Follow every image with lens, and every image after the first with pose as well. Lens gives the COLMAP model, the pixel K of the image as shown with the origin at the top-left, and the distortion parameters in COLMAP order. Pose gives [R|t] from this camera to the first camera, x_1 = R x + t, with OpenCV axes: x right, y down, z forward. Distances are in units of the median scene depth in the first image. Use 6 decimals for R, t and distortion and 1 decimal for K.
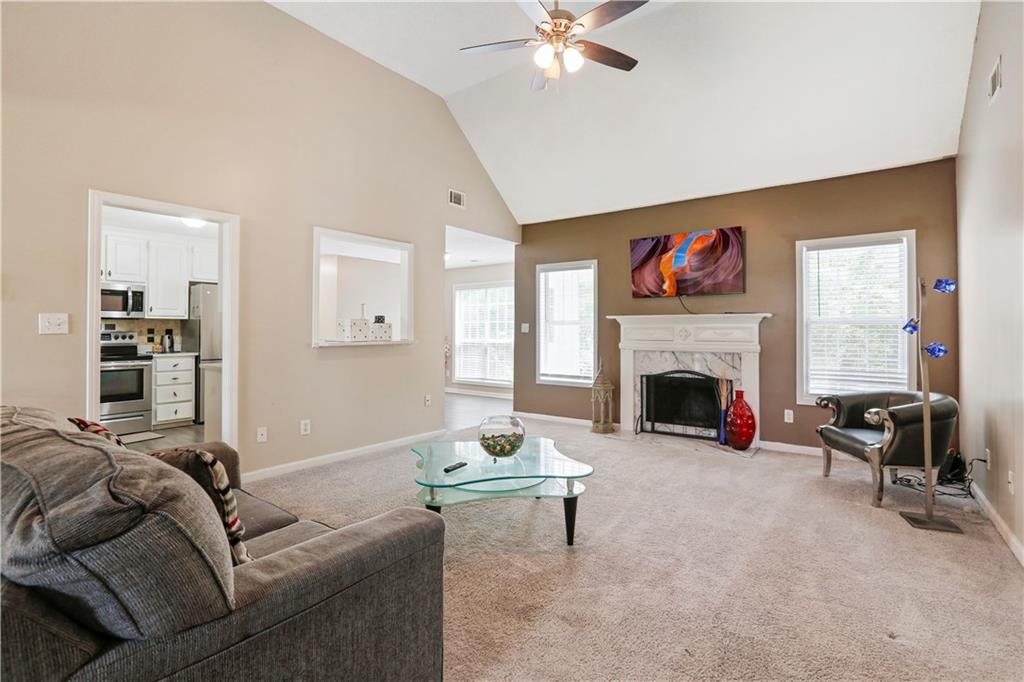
lens RADIAL K [[475.8, 0, 512.1], [0, 475.8, 324.7], [0, 0, 1]] dist [-0.002542, -0.000268]
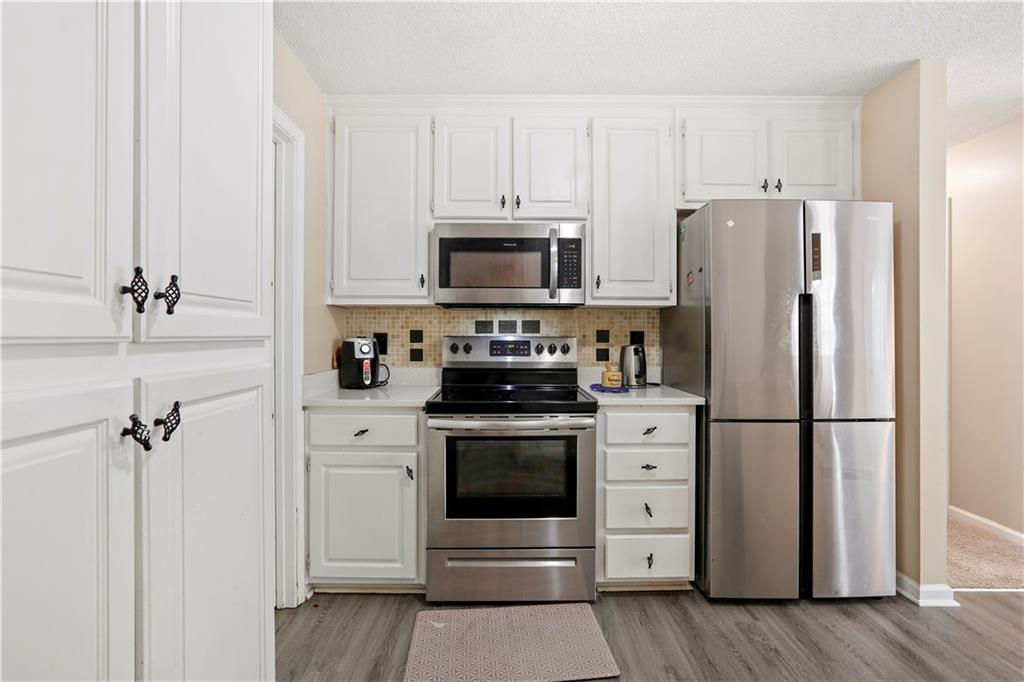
lens RADIAL K [[475.9, 0, 512.0], [0, 475.9, 341.0], [0, 0, 1]] dist [-0.038349, -0.000267]
pose [[0.617736, 0.006332, -0.786360, -0.480793], [0.011937, 0.999777, 0.017428, 0.009945], [0.786295, -0.020153, 0.617522, 0.683585]]
